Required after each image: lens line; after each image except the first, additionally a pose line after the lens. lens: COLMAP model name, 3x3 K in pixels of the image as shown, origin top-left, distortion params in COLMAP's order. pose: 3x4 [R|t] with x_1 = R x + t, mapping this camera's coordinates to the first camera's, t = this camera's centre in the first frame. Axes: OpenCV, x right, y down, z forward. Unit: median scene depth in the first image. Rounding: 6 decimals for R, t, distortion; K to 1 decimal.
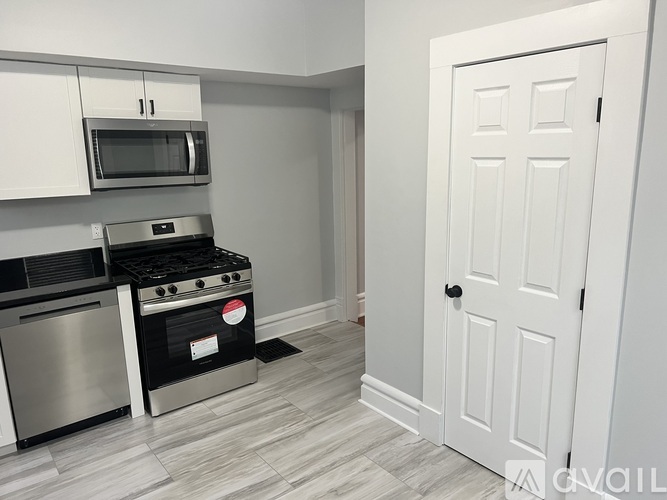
lens RADIAL K [[489.5, 0, 334.8], [0, 489.5, 252.1], [0, 0, 1]] dist [0.000021, -0.027611]
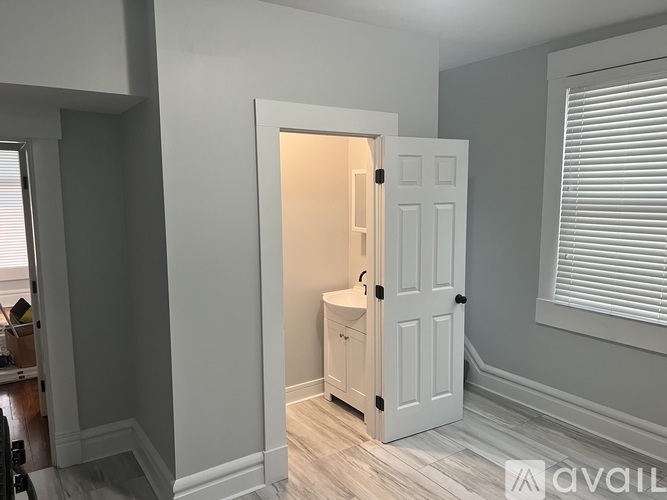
lens RADIAL K [[489.5, 0, 334.1], [0, 489.5, 251.4], [0, 0, 1]] dist [0.000021, -0.027611]
pose [[0.067633, -0.097313, 0.992953, -0.917418], [0.211993, 0.973908, 0.081007, -0.182114], [-0.974928, 0.205020, 0.086498, 0.921750]]
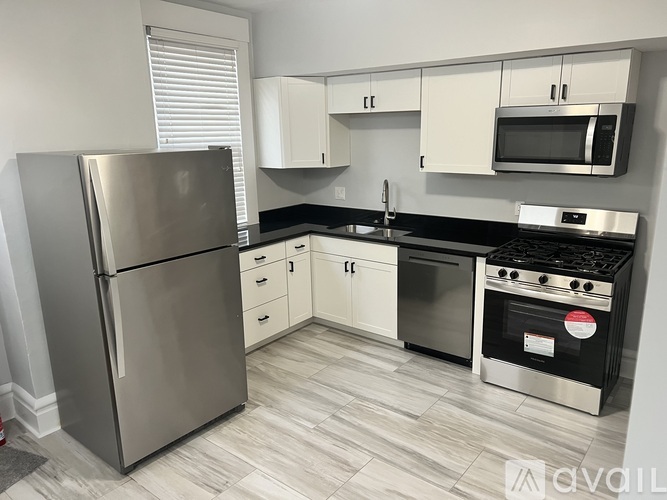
lens RADIAL K [[489.5, 0, 335.8], [0, 489.5, 253.2], [0, 0, 1]] dist [0.000021, -0.027611]
pose [[0.212511, 0.245983, -0.945691, 0.572233], [-0.187097, 0.960134, 0.207696, -0.114691], [0.959080, 0.132798, 0.250062, 0.398786]]
